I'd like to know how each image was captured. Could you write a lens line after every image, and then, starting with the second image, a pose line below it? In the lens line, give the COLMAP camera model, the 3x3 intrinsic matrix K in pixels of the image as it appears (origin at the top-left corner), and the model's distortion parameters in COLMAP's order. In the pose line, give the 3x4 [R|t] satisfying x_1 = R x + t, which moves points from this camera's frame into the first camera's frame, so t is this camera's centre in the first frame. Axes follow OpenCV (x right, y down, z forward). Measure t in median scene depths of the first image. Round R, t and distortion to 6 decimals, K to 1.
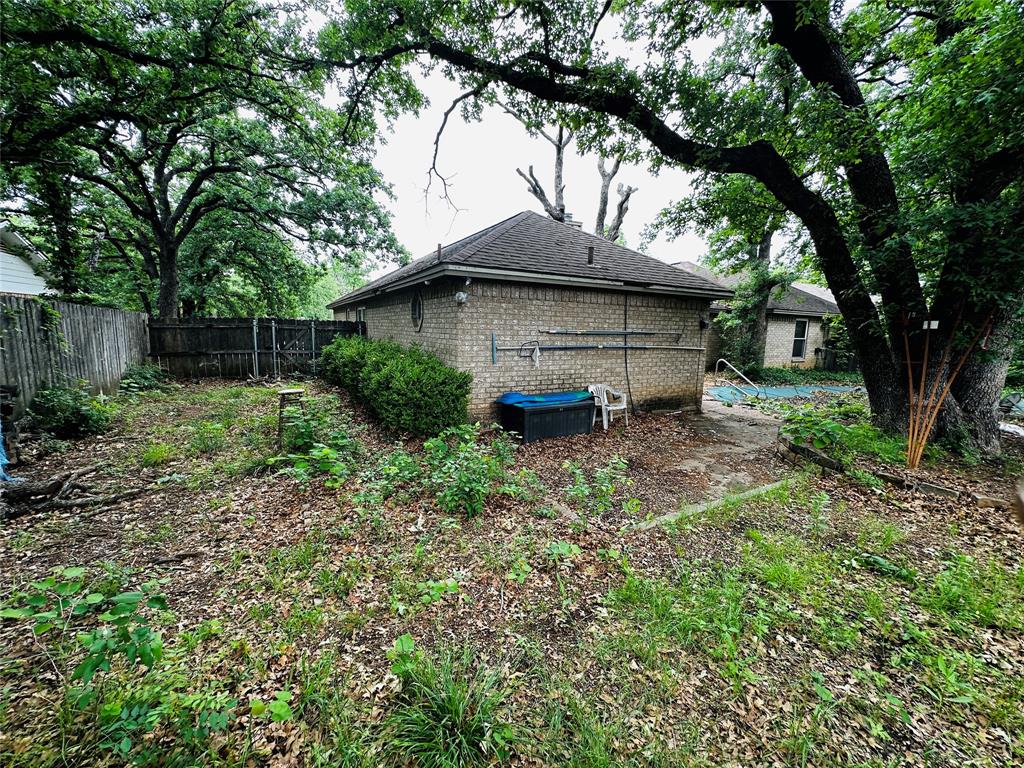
lens RADIAL K [[411.9, 0, 513.6], [0, 411.9, 384.2], [0, 0, 1]] dist [-0.001985, 0.000445]
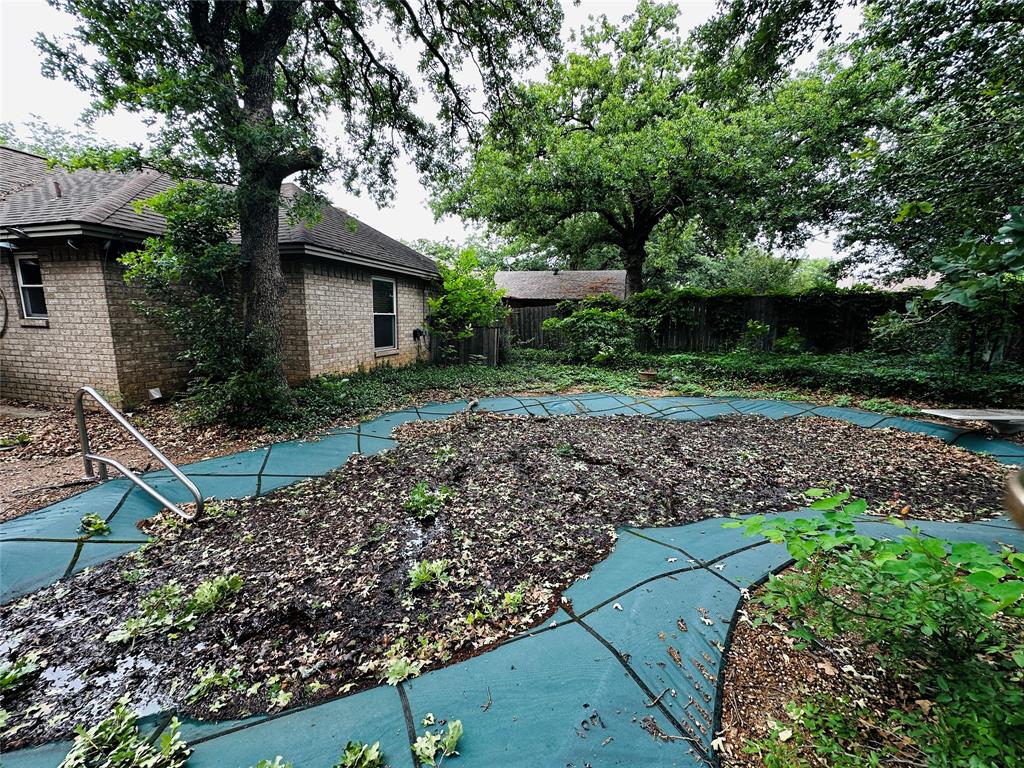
lens RADIAL K [[411.9, 0, 513.6], [0, 411.9, 384.2], [0, 0, 1]] dist [-0.001985, 0.000445]
pose [[0.704744, -0.131238, 0.697218, 1.643859], [0.095436, 0.991346, 0.090136, -0.197257], [-0.703014, 0.003017, 0.711170, 1.897653]]
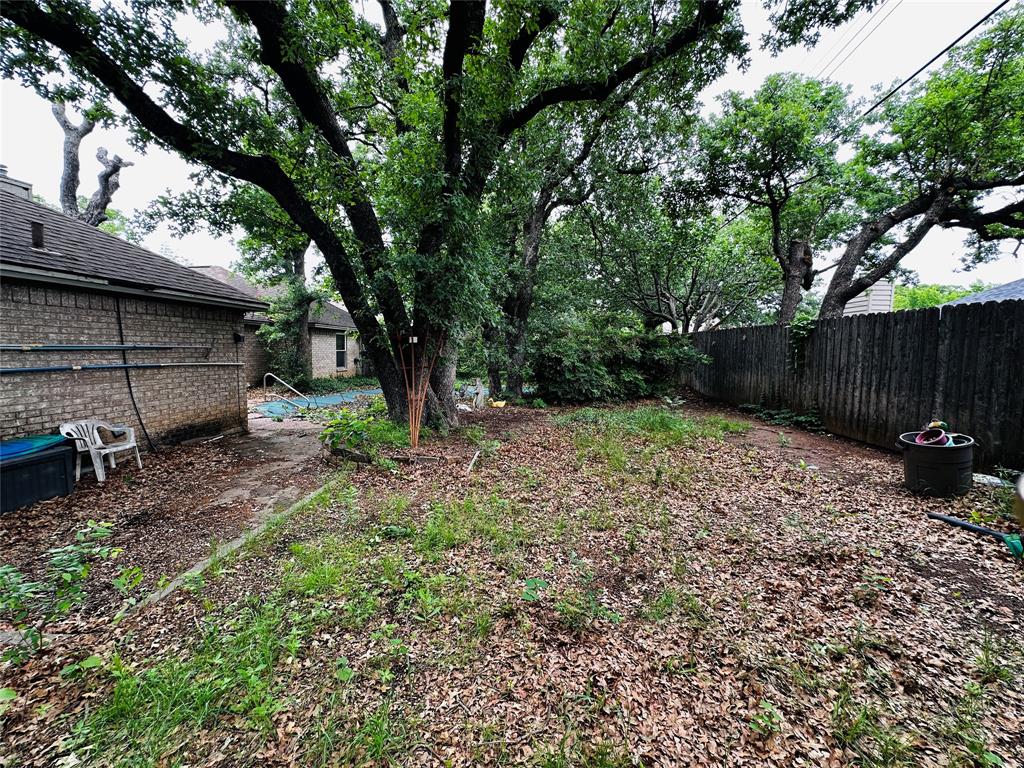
lens RADIAL K [[411.9, 0, 513.6], [0, 411.9, 384.2], [0, 0, 1]] dist [-0.001985, 0.000445]
pose [[0.545250, -0.084963, 0.833956, 0.033885], [0.110239, 0.993478, 0.029140, -0.001180], [-0.830993, 0.076046, 0.551060, -0.010066]]
